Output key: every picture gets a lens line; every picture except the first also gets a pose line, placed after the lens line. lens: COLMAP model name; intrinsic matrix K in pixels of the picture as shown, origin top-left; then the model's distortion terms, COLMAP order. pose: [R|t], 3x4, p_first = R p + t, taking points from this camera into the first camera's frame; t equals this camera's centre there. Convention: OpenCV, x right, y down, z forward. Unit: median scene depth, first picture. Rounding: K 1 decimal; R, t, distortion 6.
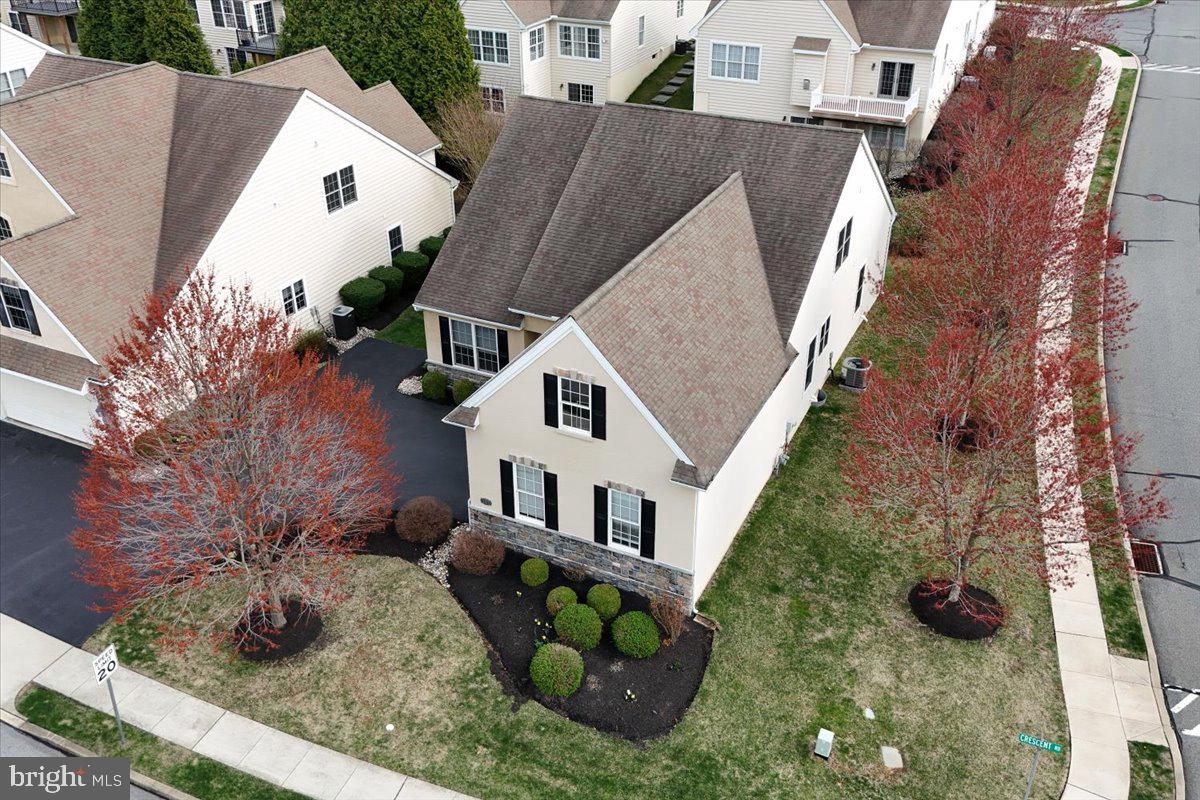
lens RADIAL K [[1051.7, 0, 600.0], [0, 1051.7, 400.0], [0, 0, 1]] dist [0.059296, -0.054752]
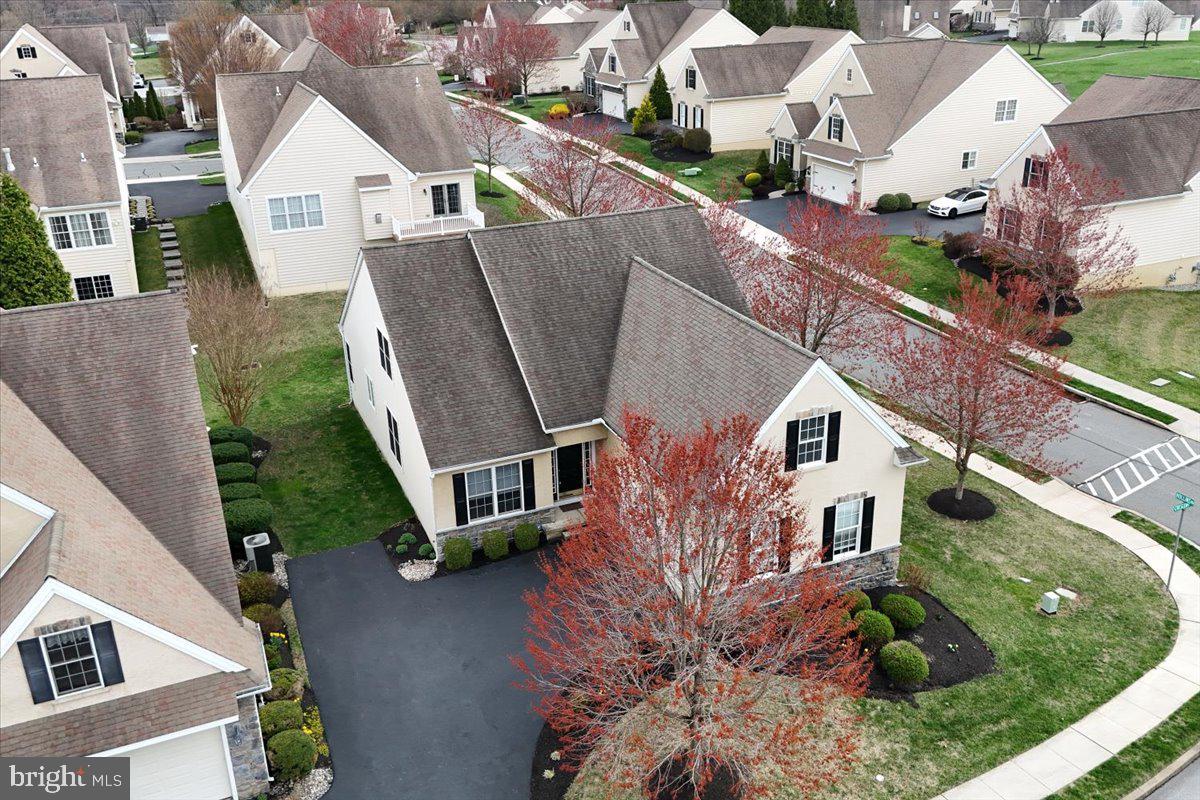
lens RADIAL K [[1051.7, 0, 600.0], [0, 1051.7, 400.0], [0, 0, 1]] dist [0.059296, -0.054752]
pose [[0.656031, -0.303291, 0.691113, -0.816468], [0.398963, 0.916664, 0.023562, -0.132019], [-0.640665, 0.260271, 0.722362, 0.284945]]
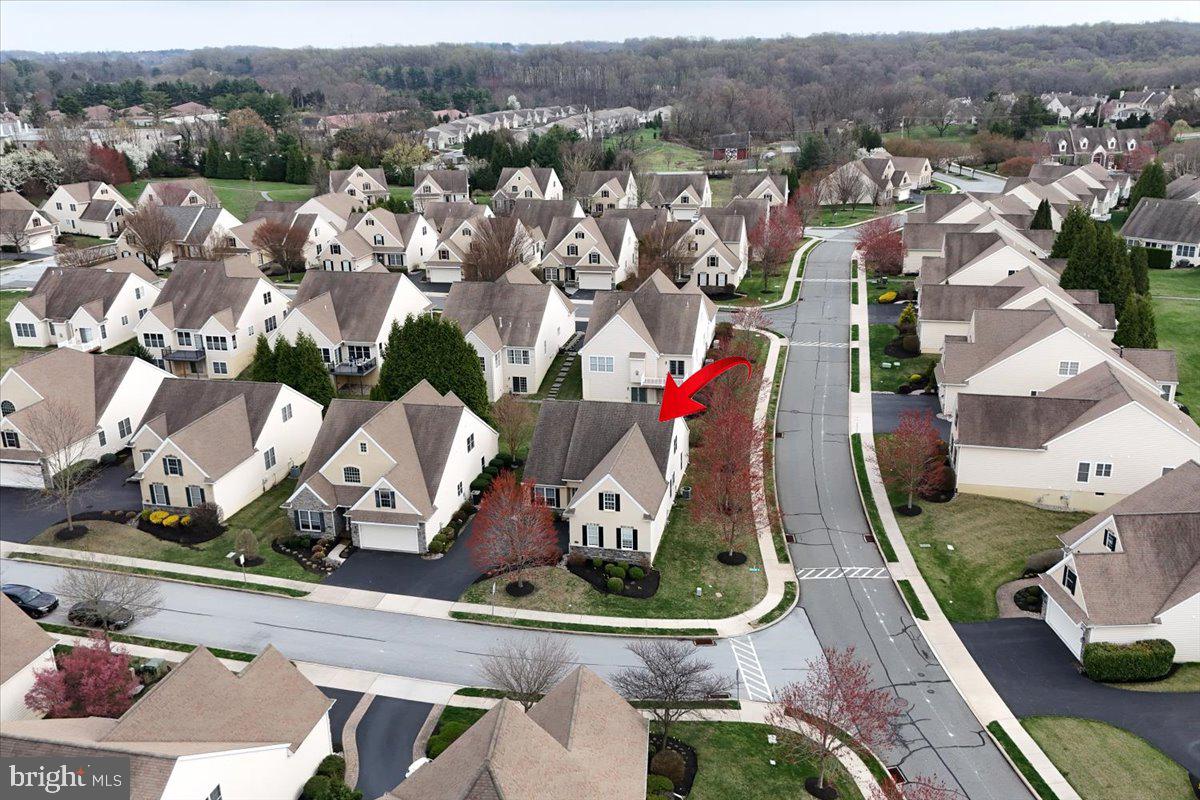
lens RADIAL K [[1051.7, 0, 600.0], [0, 1051.7, 400.0], [0, 0, 1]] dist [0.059296, -0.054752]
pose [[0.973305, -0.089749, 0.211240, -0.615922], [0.130096, 0.973971, -0.185620, 0.258017], [-0.189082, 0.208146, 0.959647, -1.878580]]
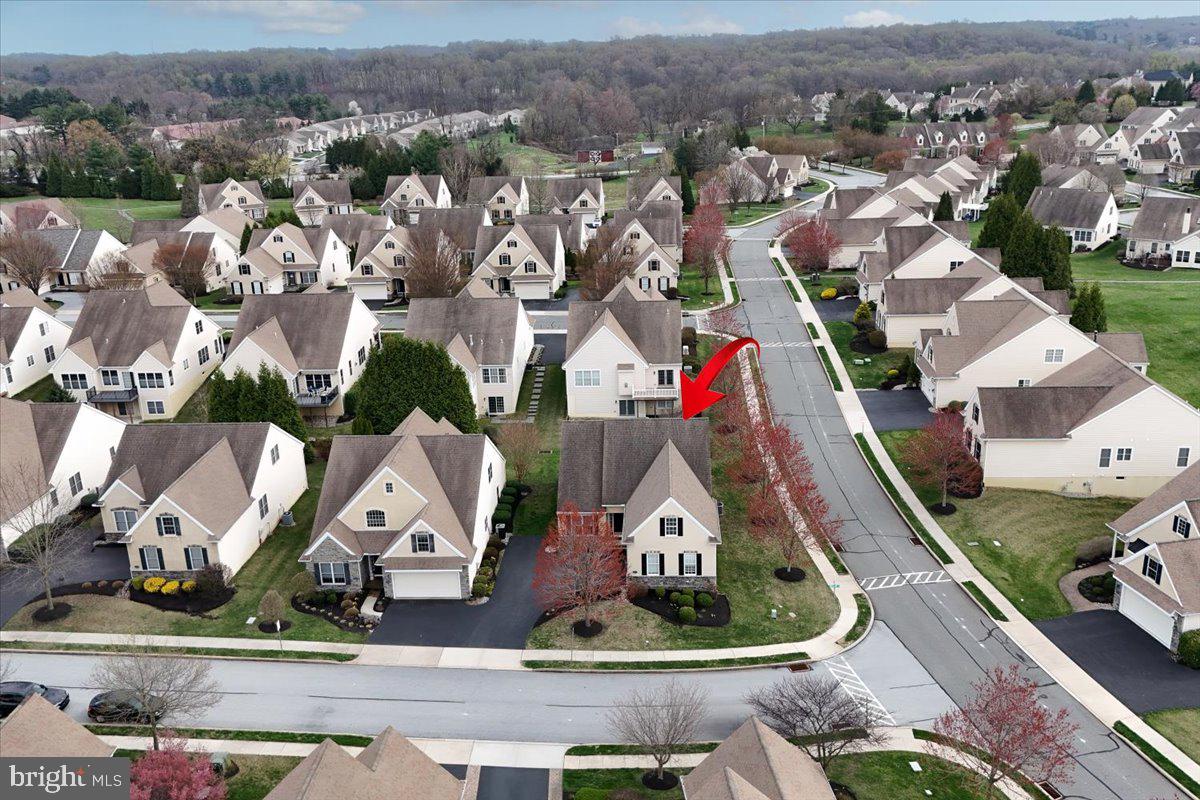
lens RADIAL K [[1051.7, 0, 600.0], [0, 1051.7, 400.0], [0, 0, 1]] dist [0.059296, -0.054752]
pose [[0.921466, -0.149435, 0.358566, -1.090333], [0.218887, 0.962298, -0.161466, 0.086017], [-0.320918, 0.227271, 0.919434, -1.577355]]
